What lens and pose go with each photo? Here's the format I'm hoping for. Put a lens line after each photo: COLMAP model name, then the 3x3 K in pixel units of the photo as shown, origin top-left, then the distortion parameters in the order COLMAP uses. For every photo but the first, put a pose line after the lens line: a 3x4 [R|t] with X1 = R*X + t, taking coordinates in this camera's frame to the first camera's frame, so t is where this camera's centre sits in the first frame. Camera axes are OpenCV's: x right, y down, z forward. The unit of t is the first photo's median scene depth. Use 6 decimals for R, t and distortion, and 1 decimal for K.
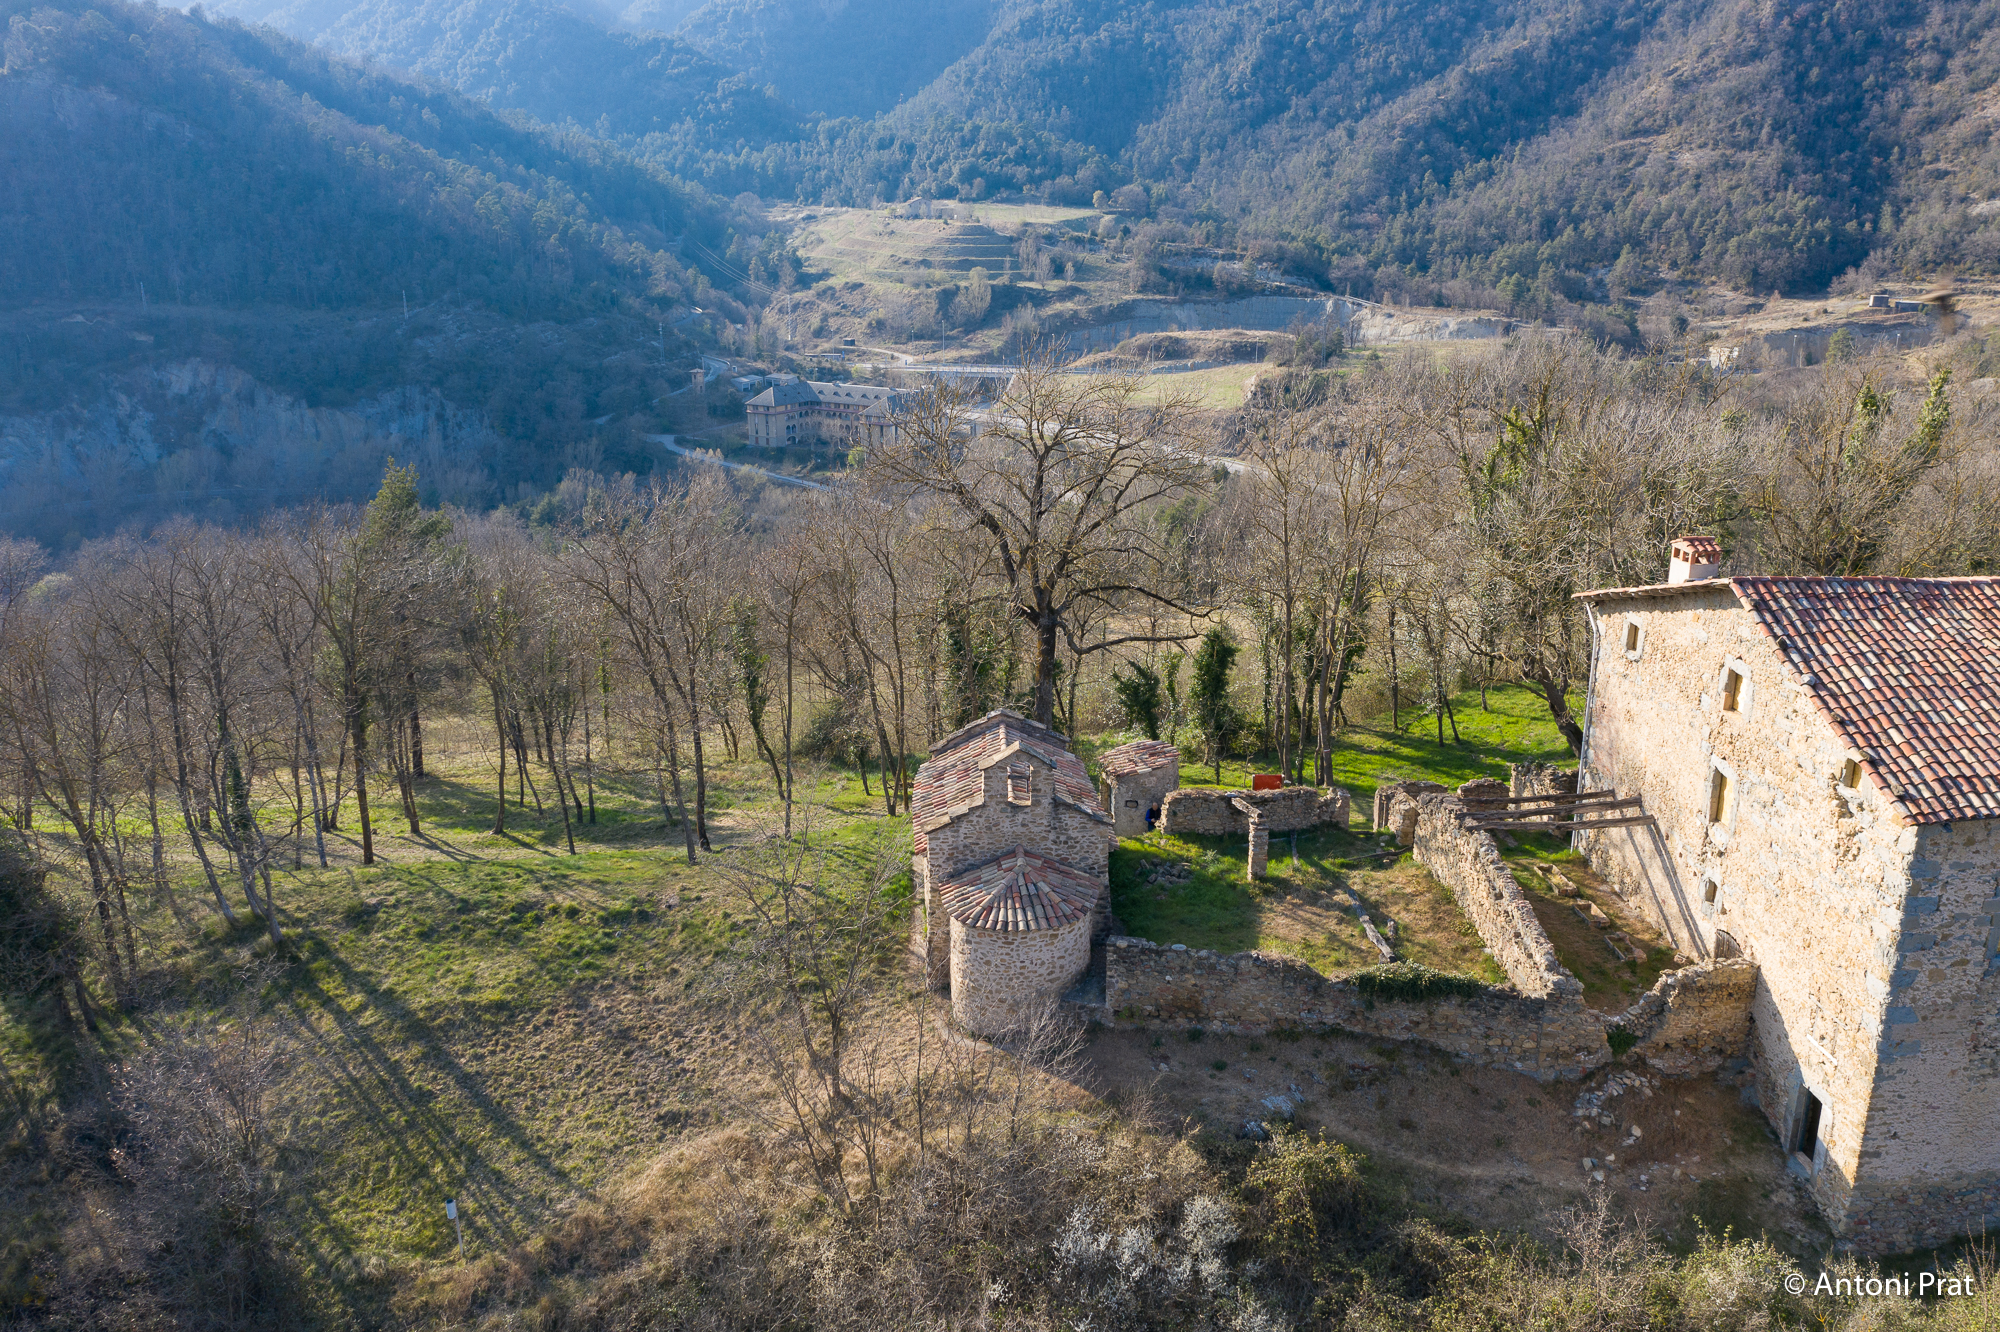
lens RADIAL K [[1621.0, 0, 1000.0], [0, 1621.0, 666.0], [0, 0, 1]] dist [-0.026119, 0.000361]
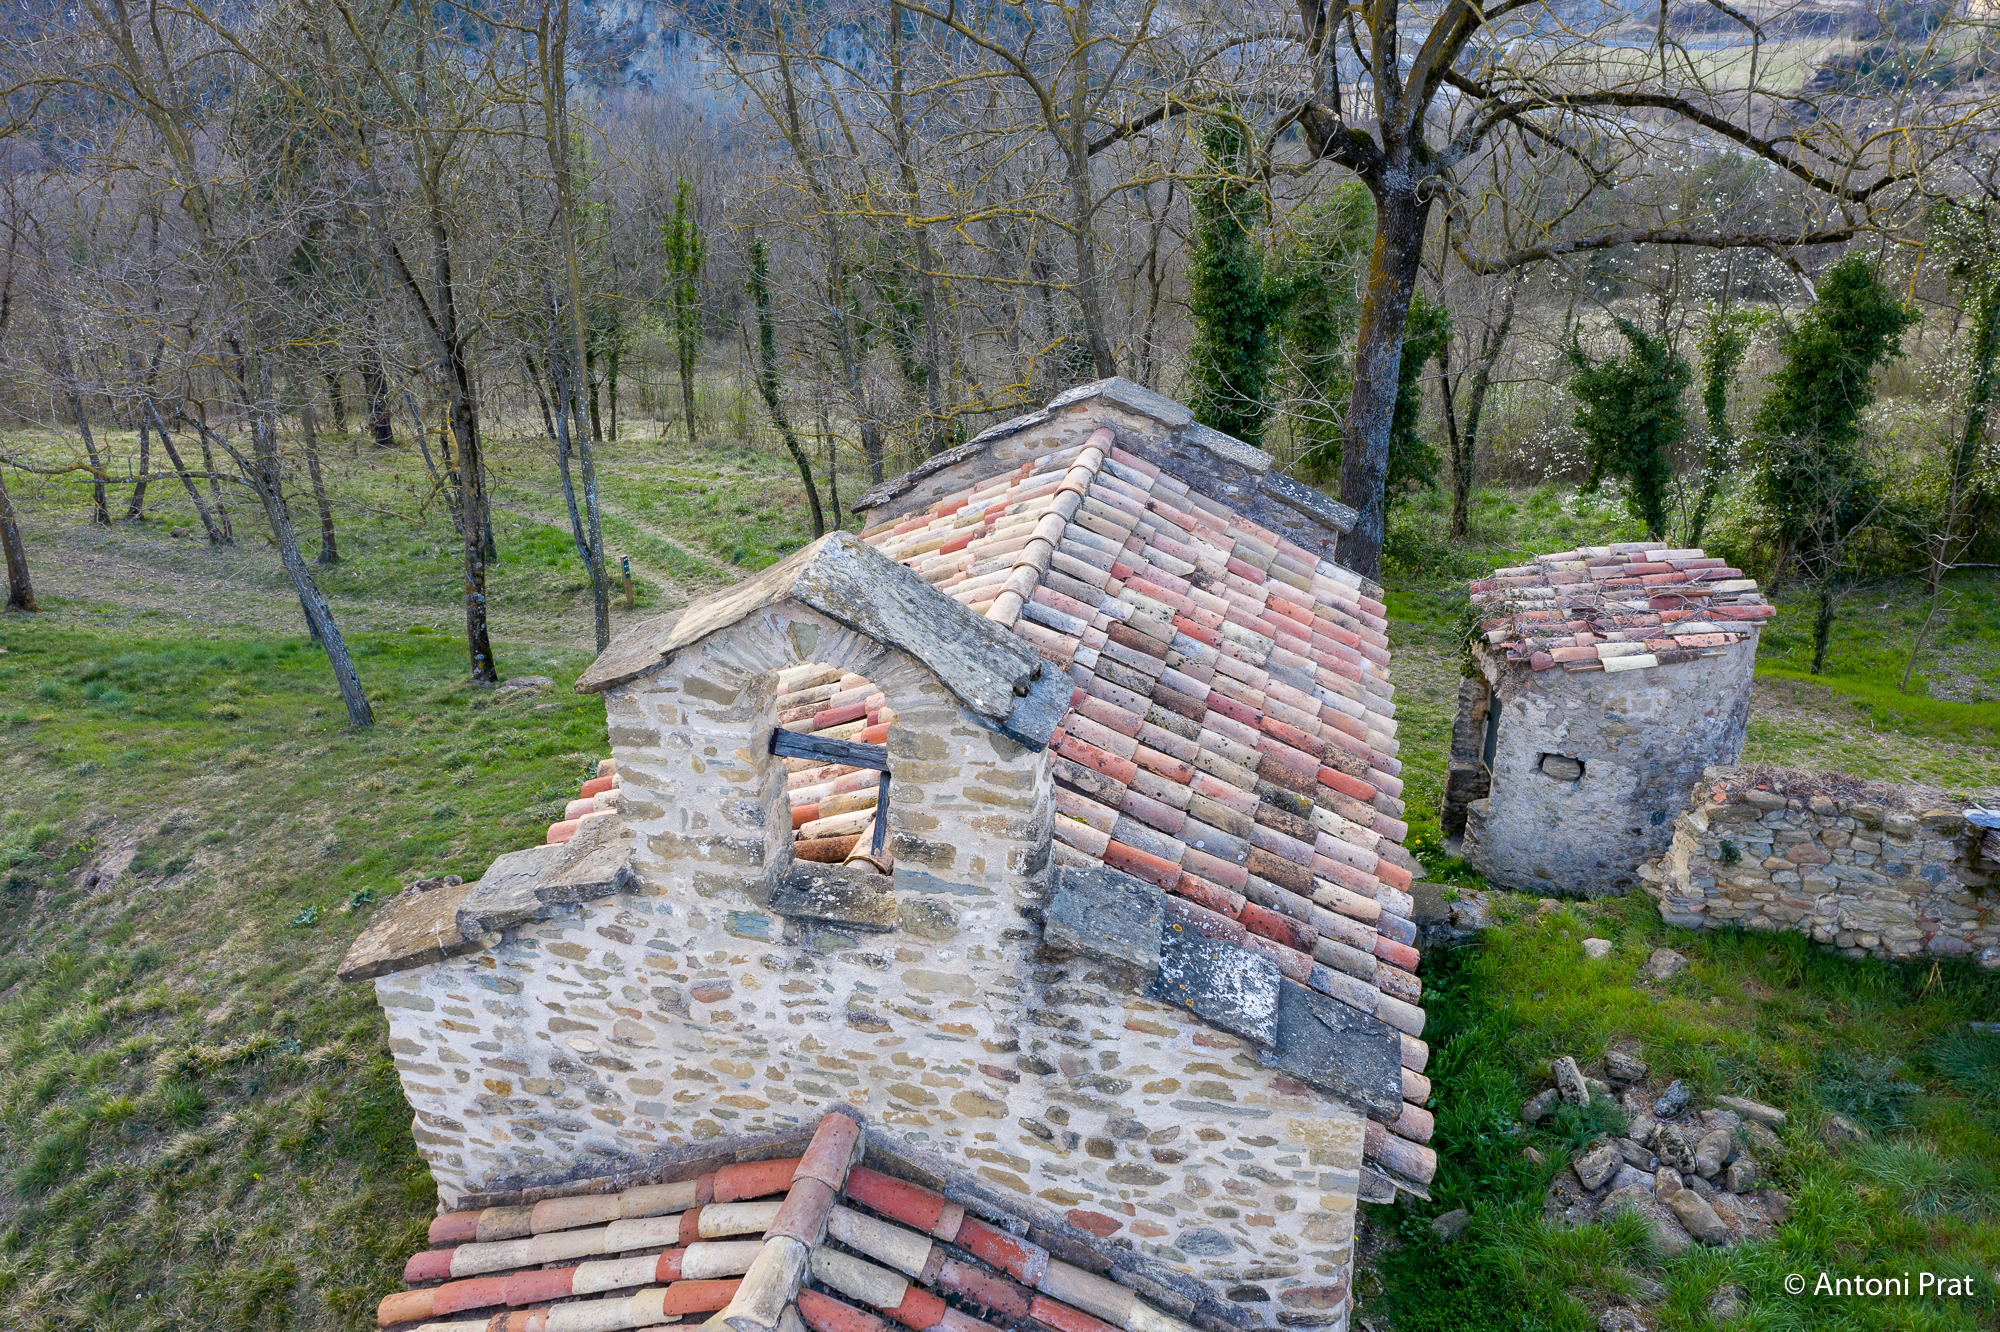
lens RADIAL K [[1621.0, 0, 1000.0], [0, 1621.0, 666.0], [0, 0, 1]] dist [-0.026119, 0.000361]
pose [[0.959346, 0.131401, -0.249779, 0.059434], [-0.085399, 0.978670, 0.186846, 0.025343], [0.269003, -0.157919, 0.950105, 0.758033]]
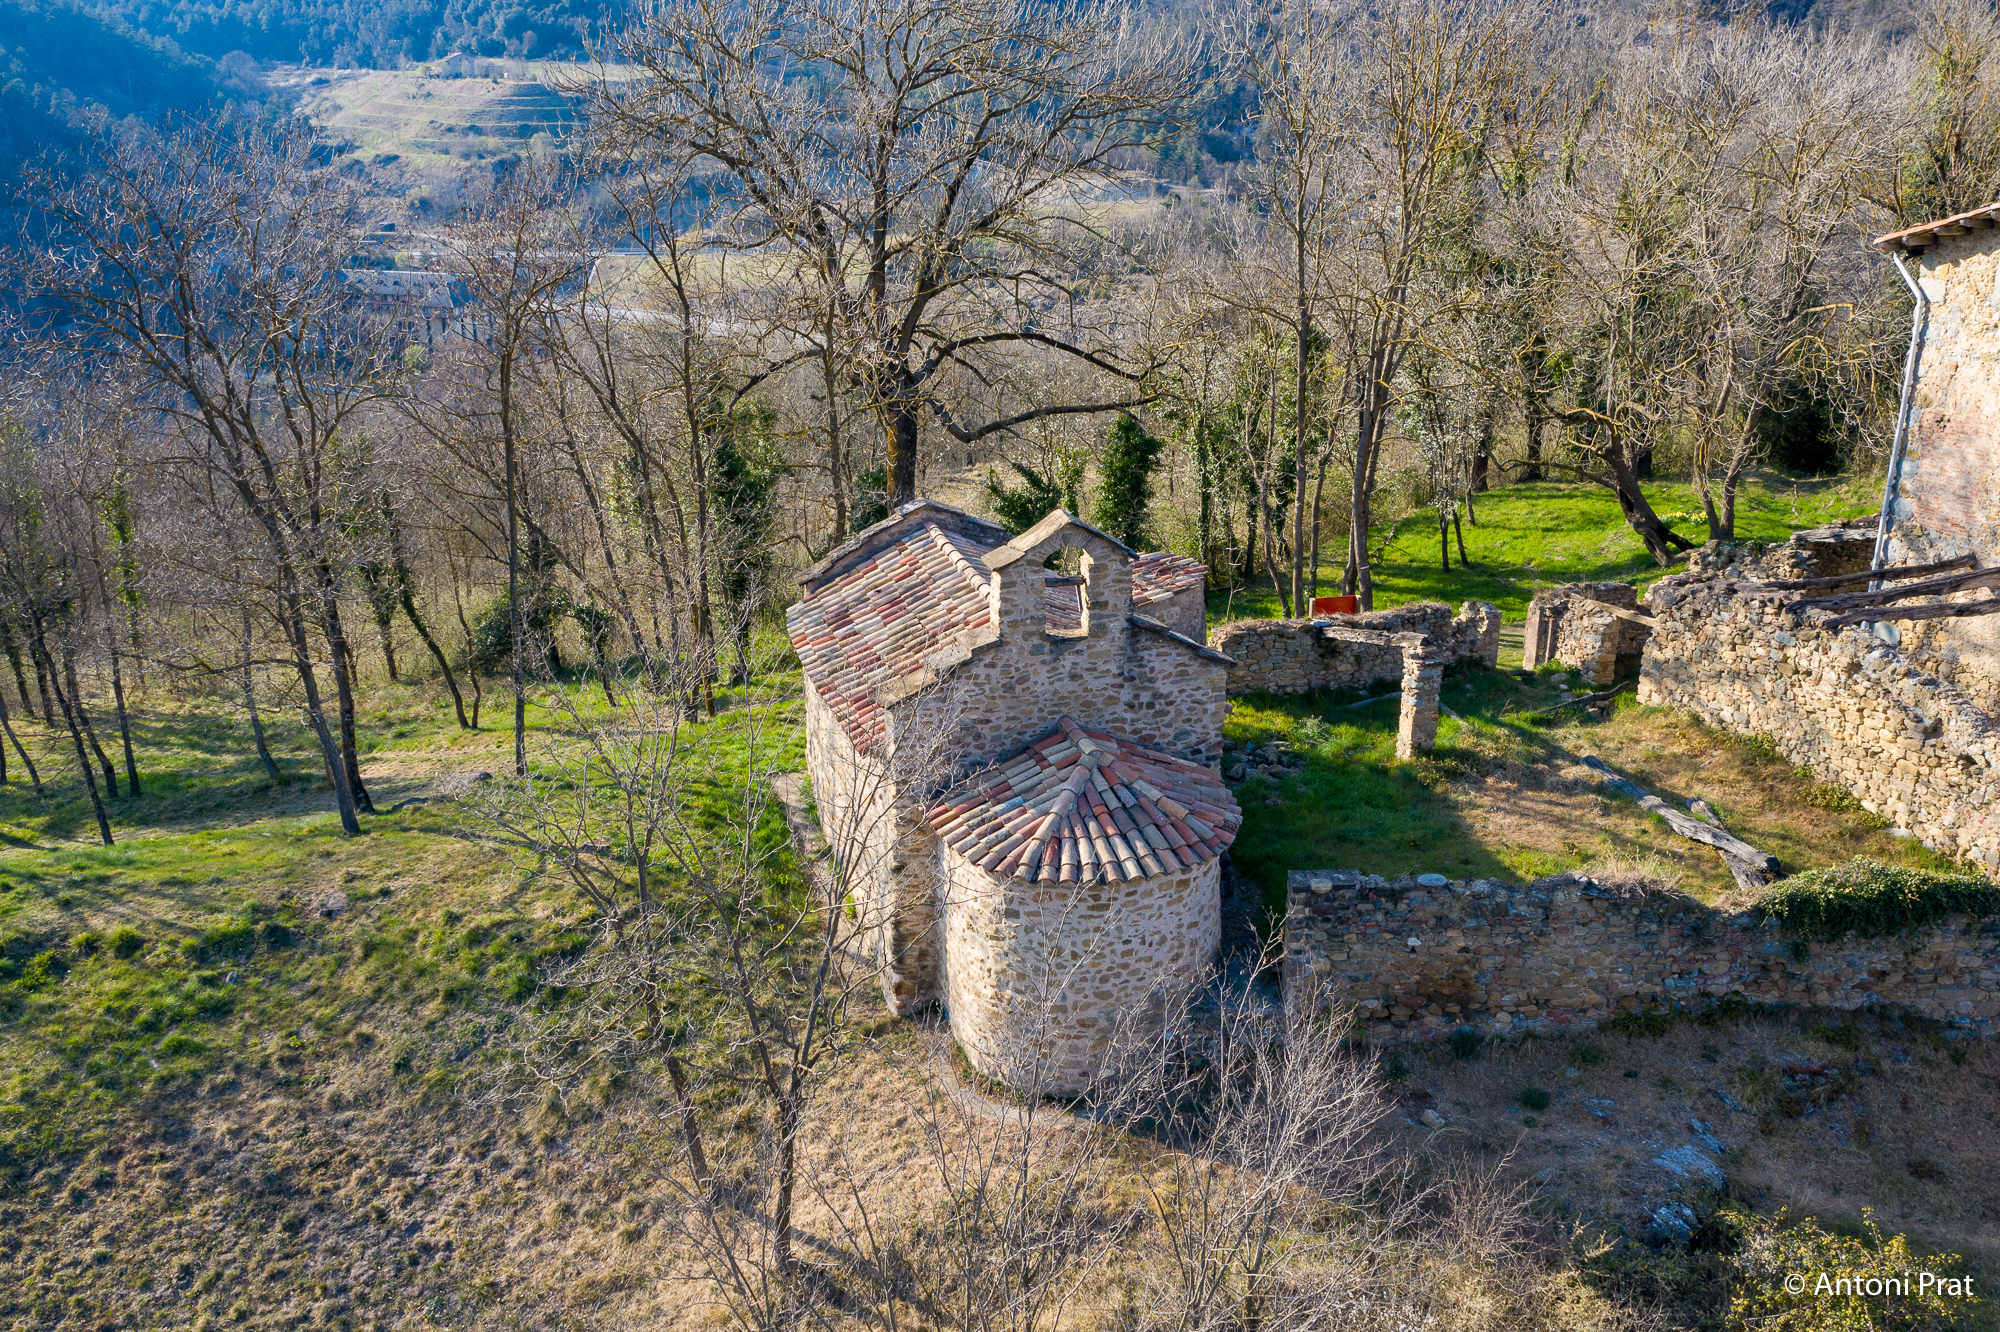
lens RADIAL K [[1795.8, 0, 991.2], [0, 1795.8, 704.3], [0, 0, 1]] dist [-0.017666, -0.000061]
pose [[0.972907, -0.080793, 0.216621, -0.119525], [0.069158, 0.995753, 0.060778, 0.063142], [-0.220611, -0.044150, 0.974362, 0.407407]]
